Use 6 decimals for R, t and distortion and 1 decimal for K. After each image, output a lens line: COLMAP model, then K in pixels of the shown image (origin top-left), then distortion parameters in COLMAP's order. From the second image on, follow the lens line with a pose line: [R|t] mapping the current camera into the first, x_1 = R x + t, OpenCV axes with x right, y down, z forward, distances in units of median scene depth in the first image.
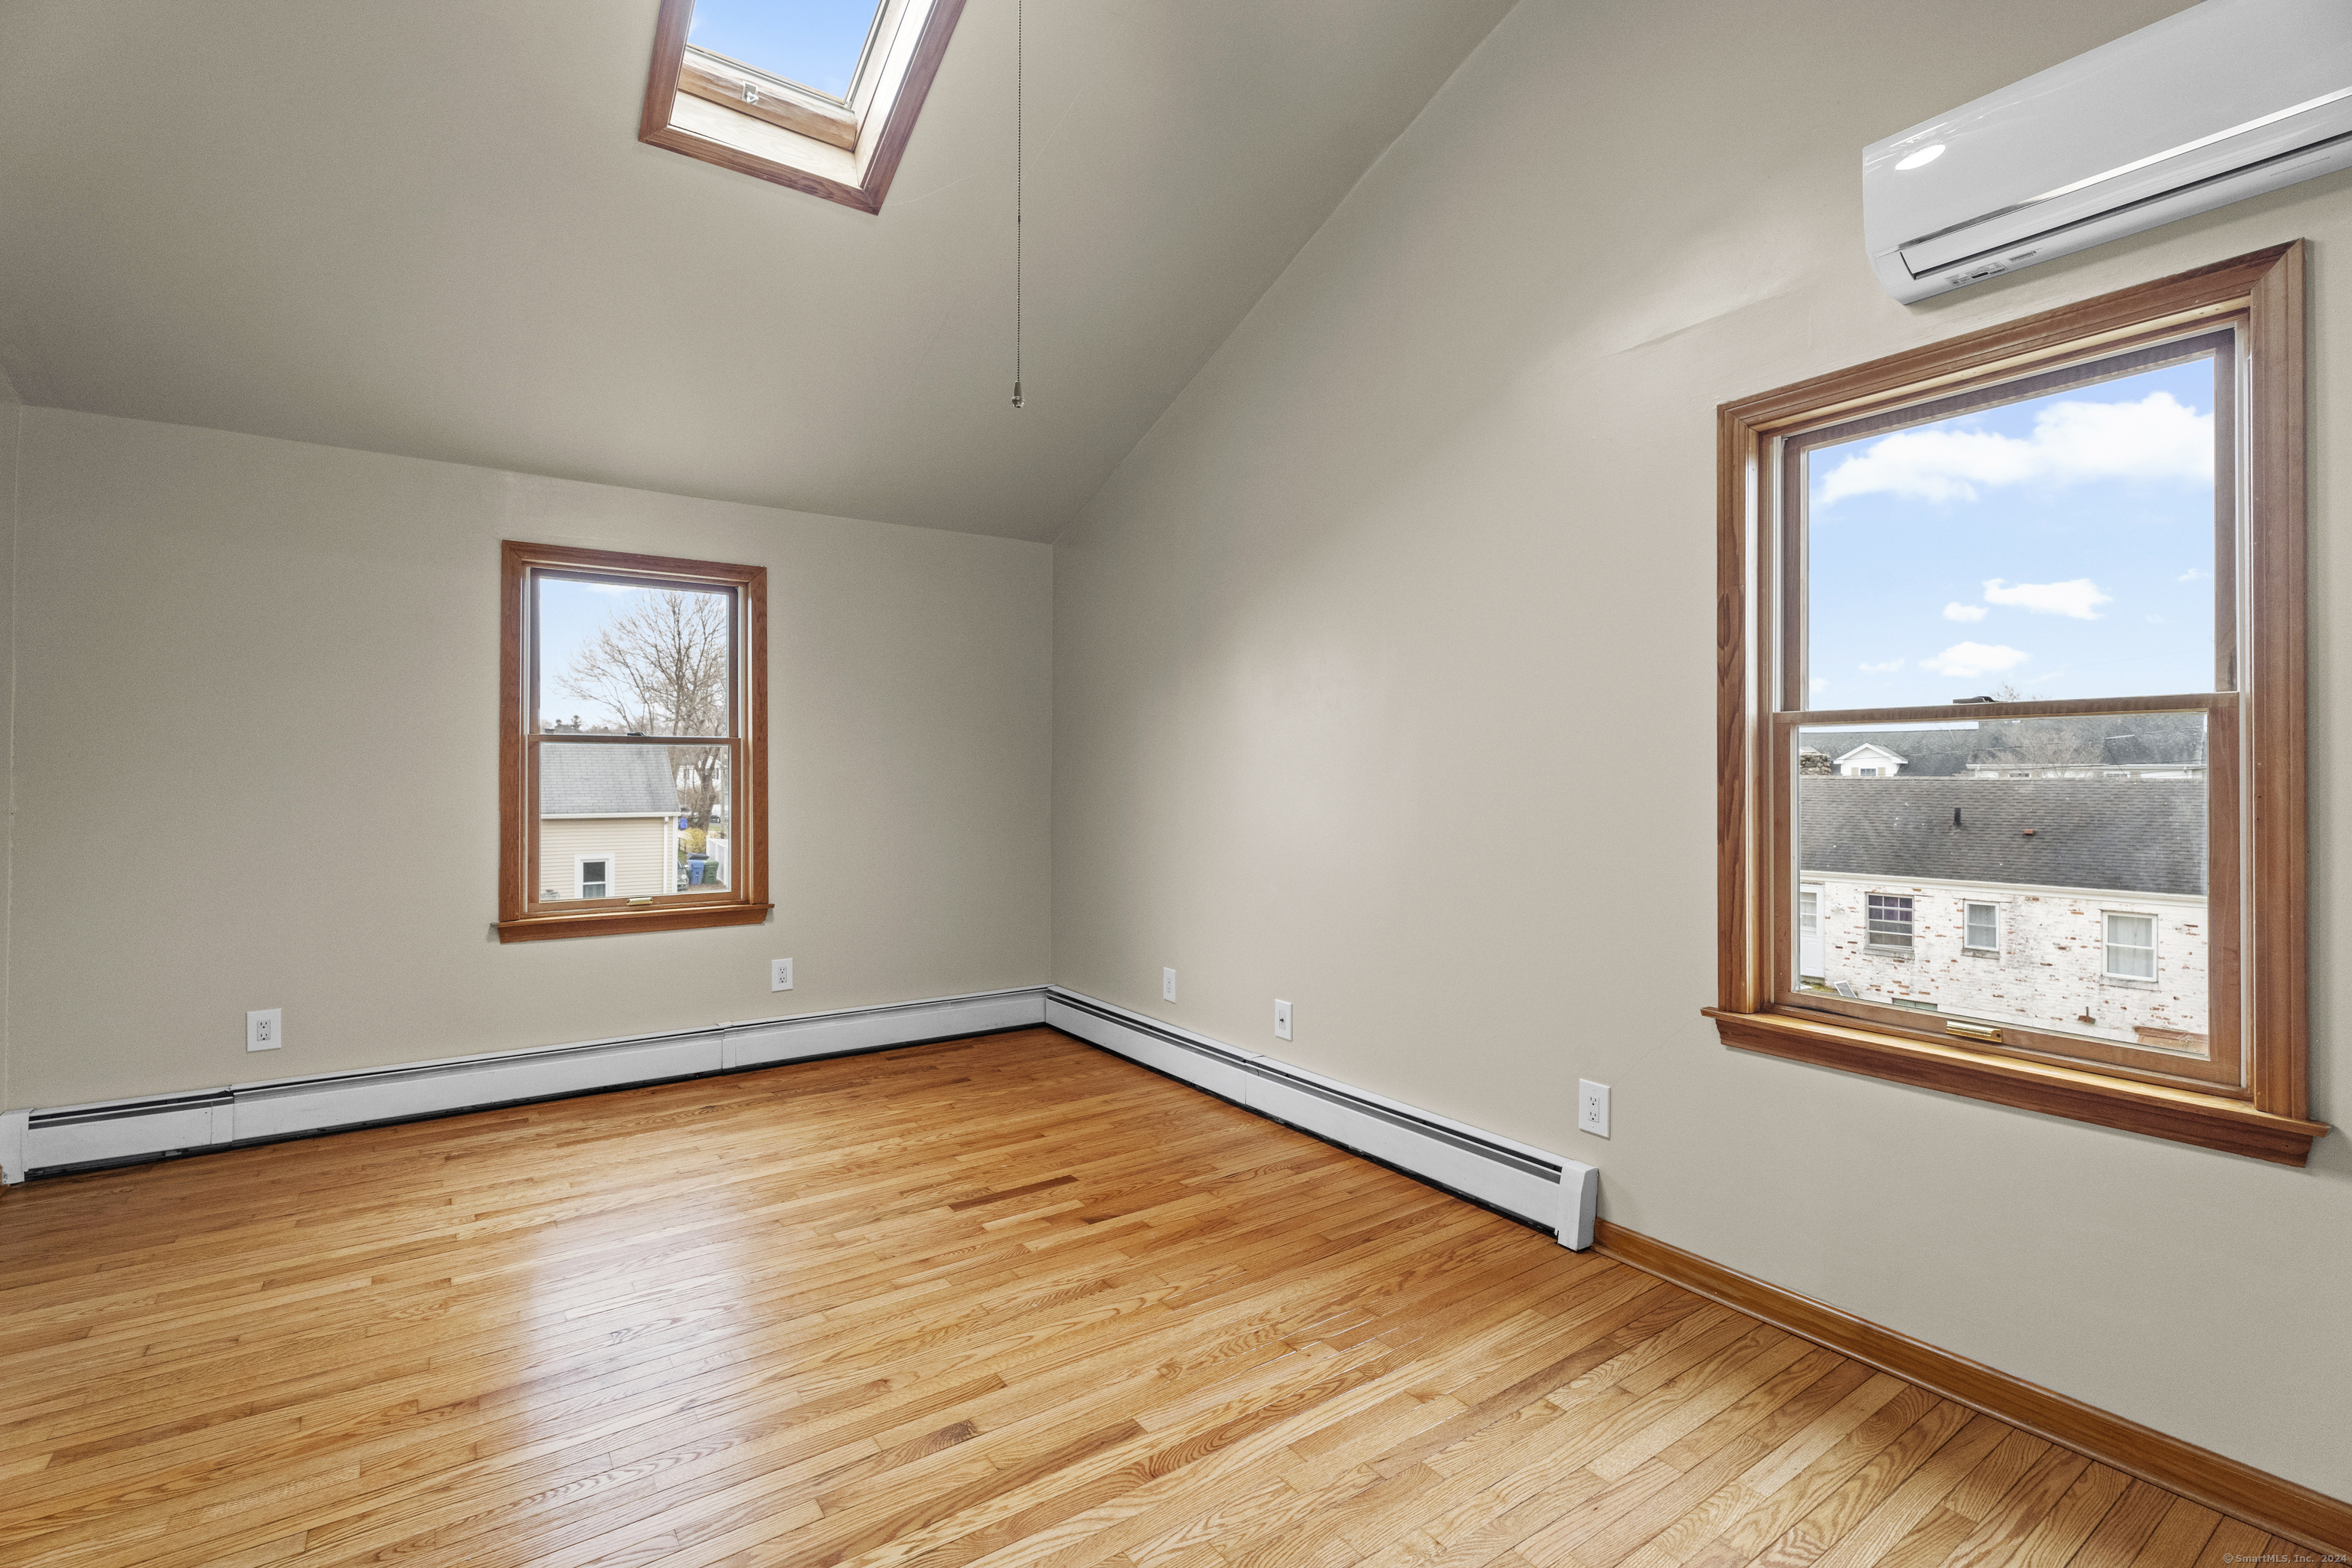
lens RADIAL K [[1034.8, 0, 1170.9], [0, 1034.8, 779.1], [0, 0, 1]] dist [0.002803, -0.001968]
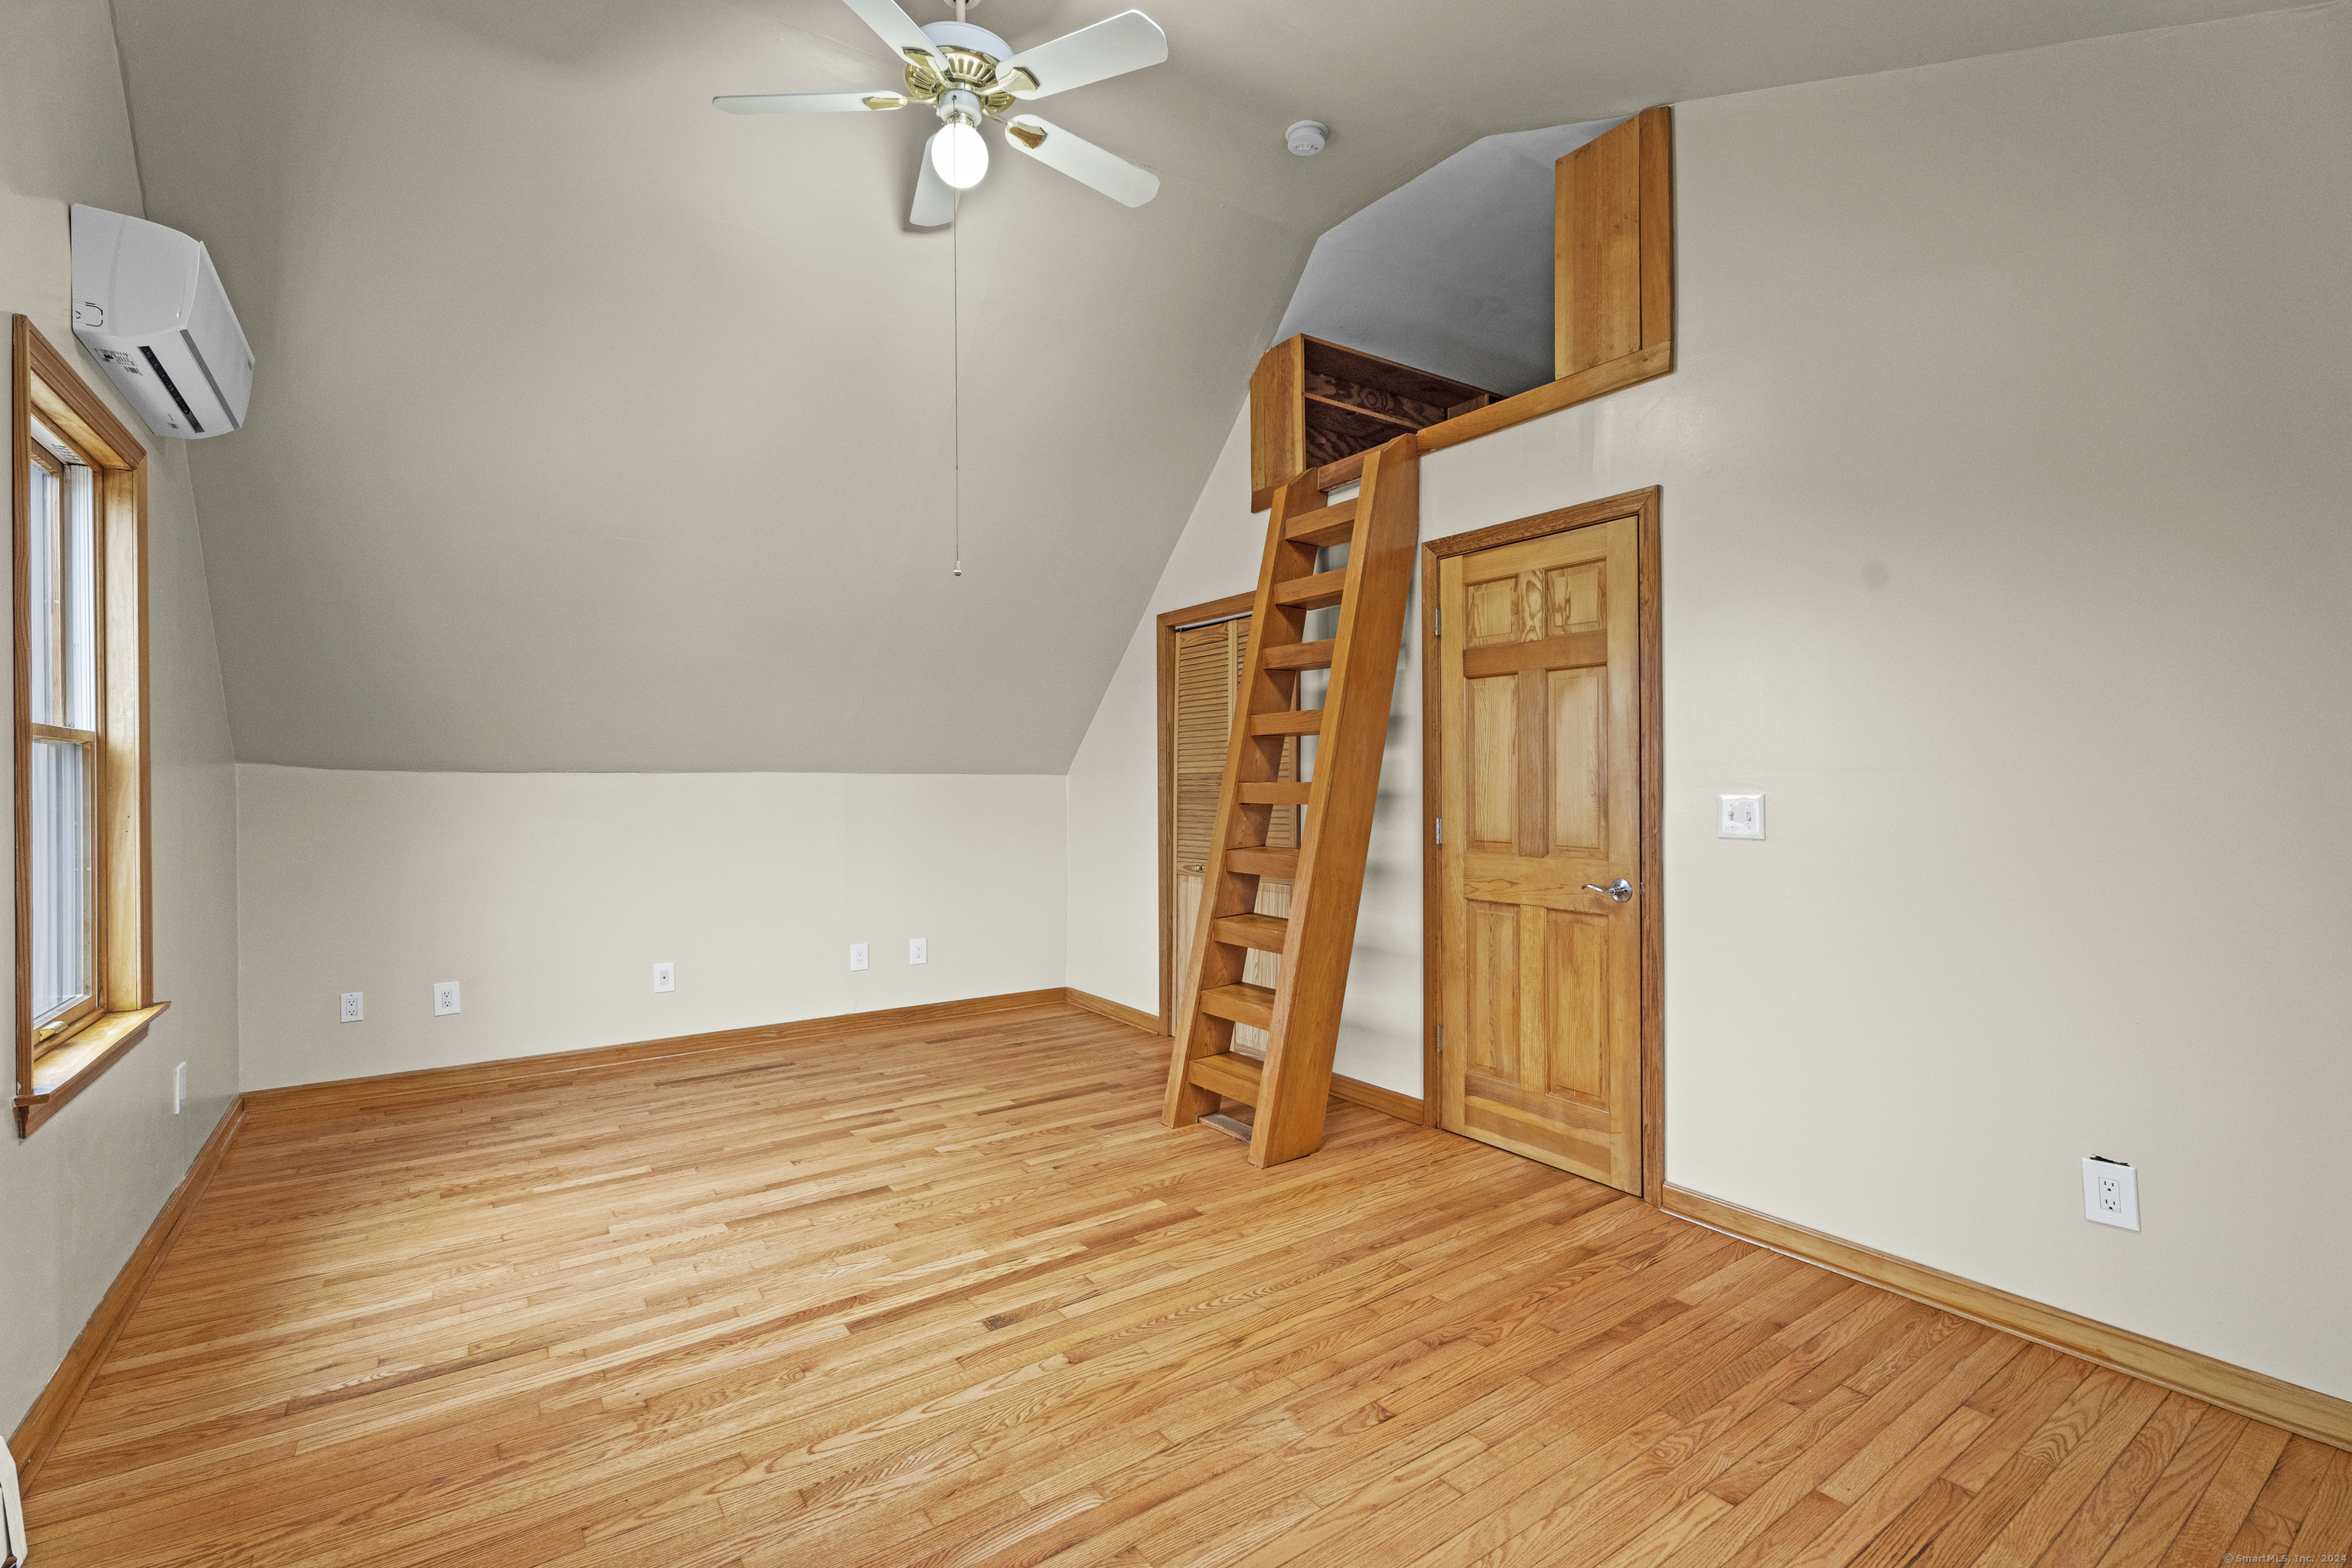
lens RADIAL K [[1034.8, 0, 1170.9], [0, 1034.8, 779.1], [0, 0, 1]] dist [0.002803, -0.001968]
pose [[-0.999987, 0.001904, 0.004715, -0.385003], [0.001910, 0.999997, 0.001333, -0.013743], [-0.004713, 0.001342, -0.999988, 2.056267]]
